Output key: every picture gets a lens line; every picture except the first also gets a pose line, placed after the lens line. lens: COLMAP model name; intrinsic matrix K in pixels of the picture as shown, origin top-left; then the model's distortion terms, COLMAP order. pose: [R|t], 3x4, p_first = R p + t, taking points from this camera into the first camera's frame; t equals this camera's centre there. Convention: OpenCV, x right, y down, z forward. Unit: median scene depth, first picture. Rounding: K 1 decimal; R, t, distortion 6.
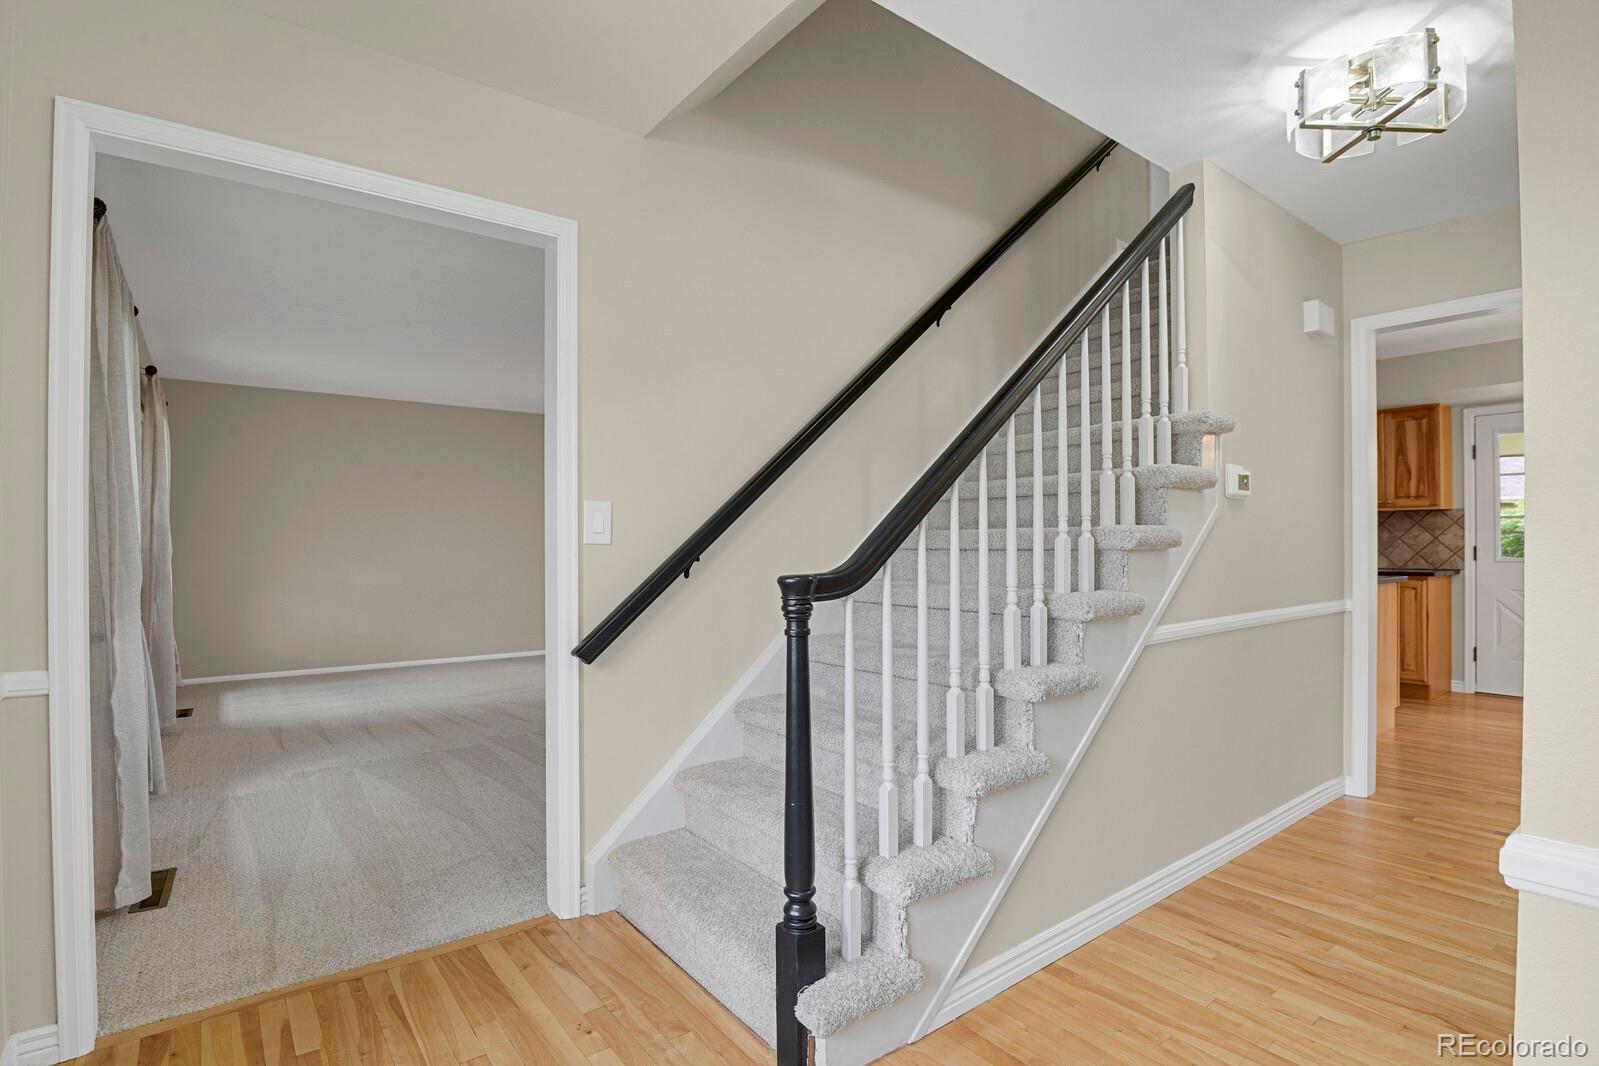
lens RADIAL K [[810.9, 0, 808.3], [0, 810.9, 545.2], [0, 0, 1]] dist [-0.012395, -0.010698]
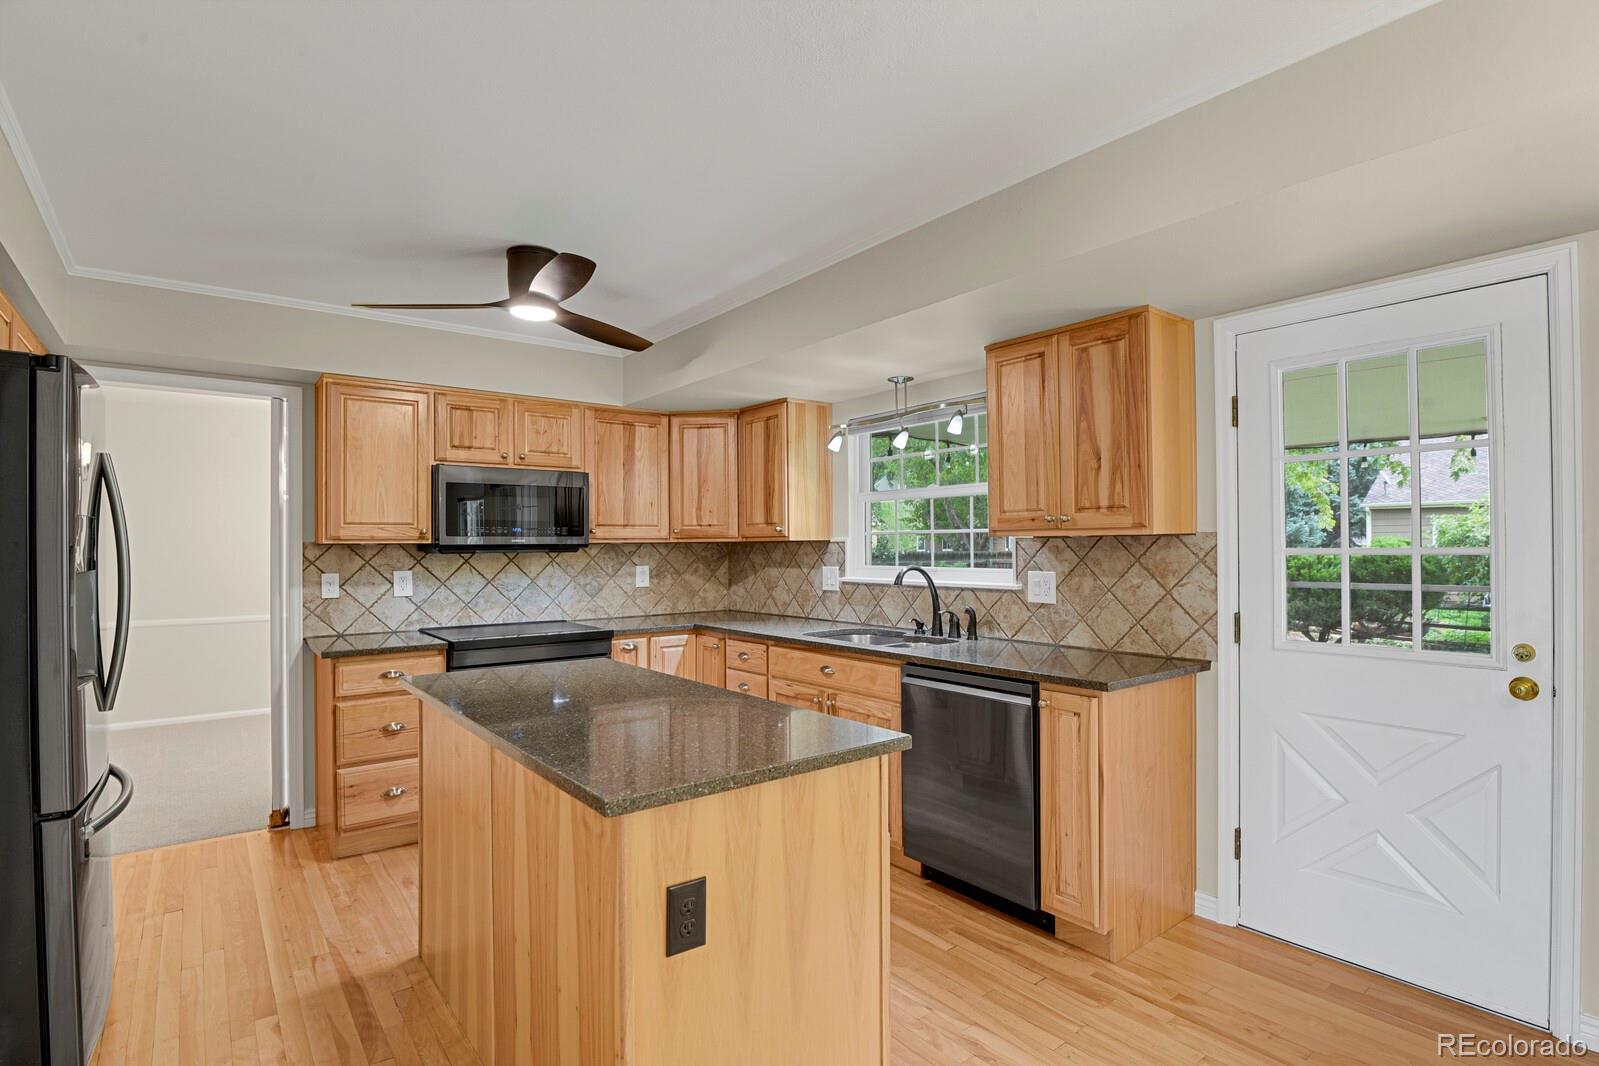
lens RADIAL K [[810.9, 0, 808.3], [0, 810.9, 545.2], [0, 0, 1]] dist [-0.012395, -0.010698]
pose [[0.999987, -0.004890, -0.001686, 1.245437], [0.004891, 0.999988, 0.000023, -0.084151], [0.001686, -0.000032, 0.999999, 1.125943]]
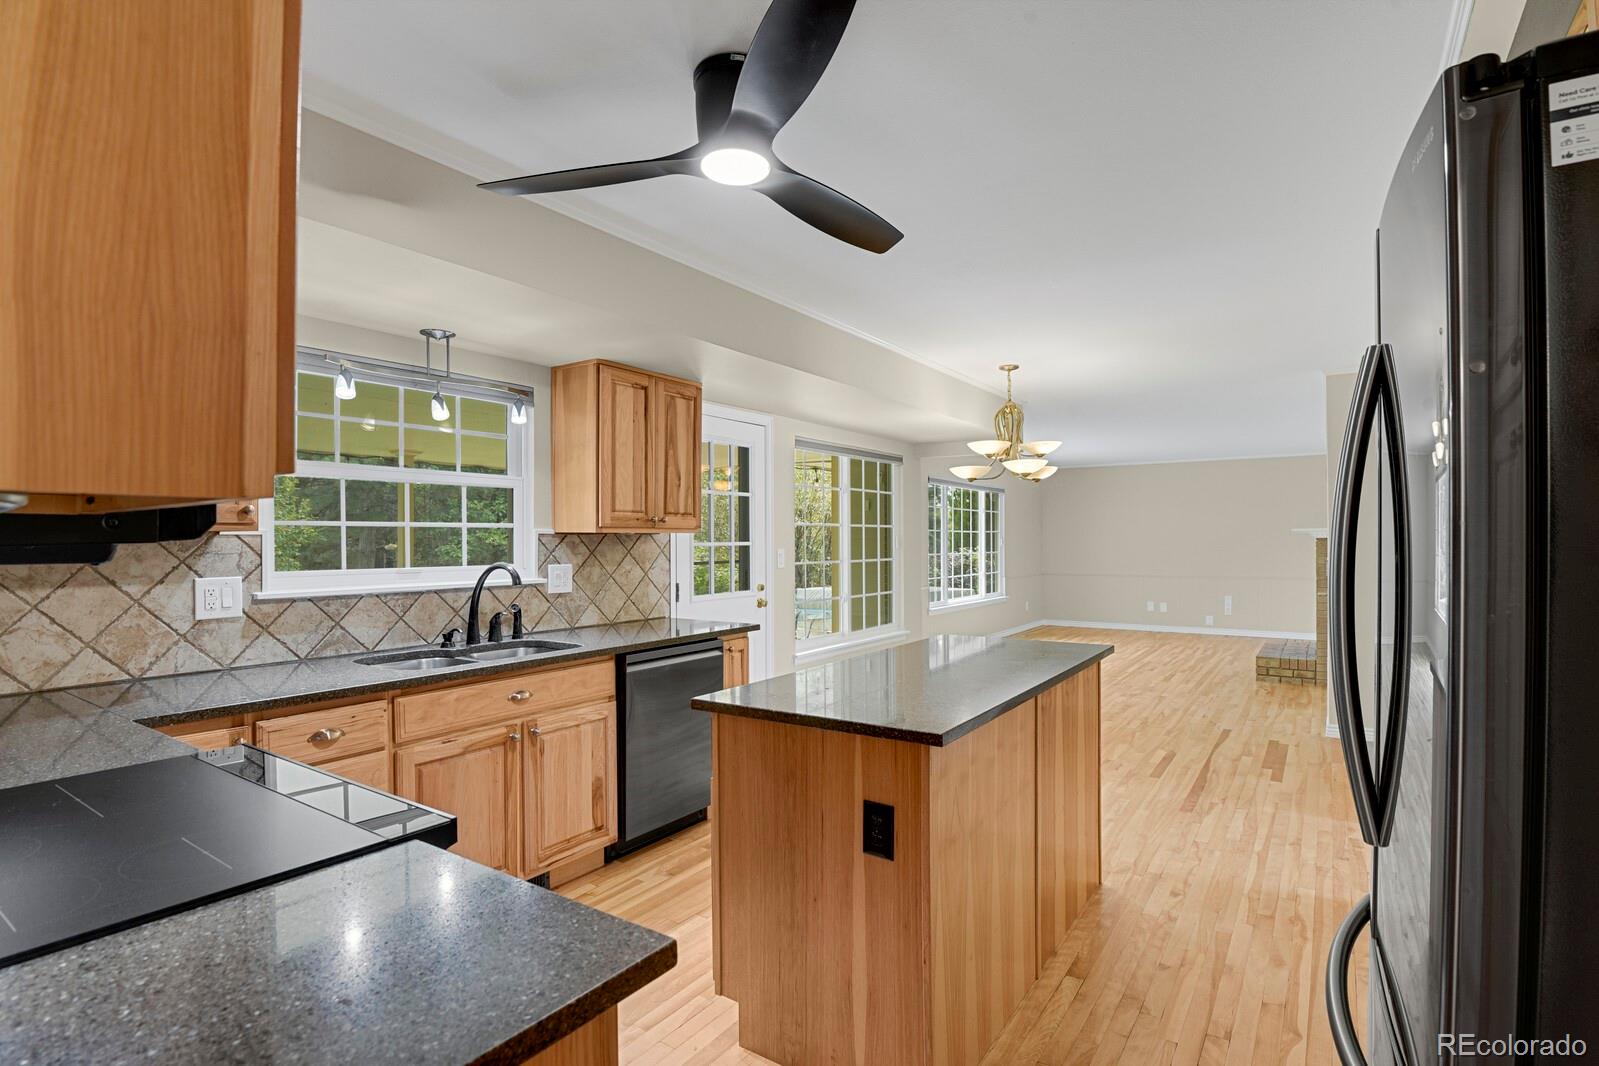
lens RADIAL K [[810.9, 0, 808.3], [0, 810.9, 545.2], [0, 0, 1]] dist [-0.012395, -0.010698]
pose [[-0.329148, -0.004320, 0.944268, 0.178802], [0.003085, 0.999979, 0.005650, -0.081308], [-0.944273, 0.004772, -0.329128, 2.407628]]
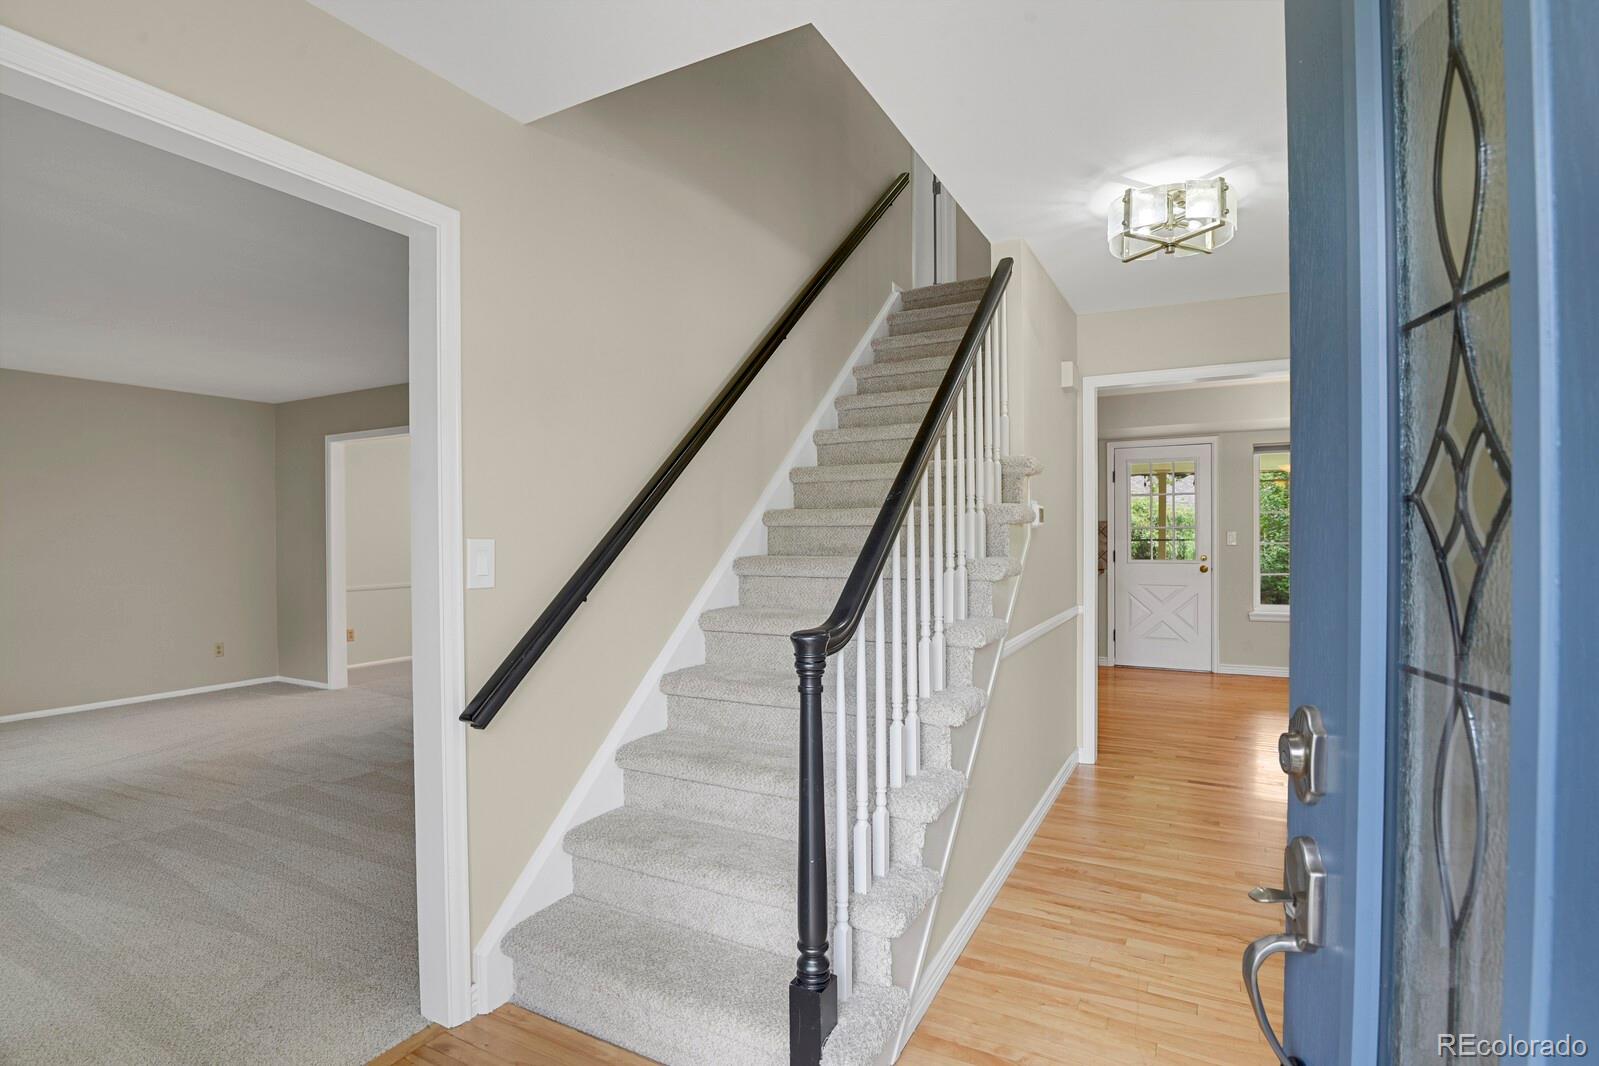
lens RADIAL K [[810.9, 0, 808.3], [0, 810.9, 545.2], [0, 0, 1]] dist [-0.012395, -0.010698]
pose [[0.907483, -0.009542, 0.419981, -0.316466], [0.003586, 0.999882, 0.014968, -0.062024], [-0.420074, -0.012077, 0.907409, 0.071159]]
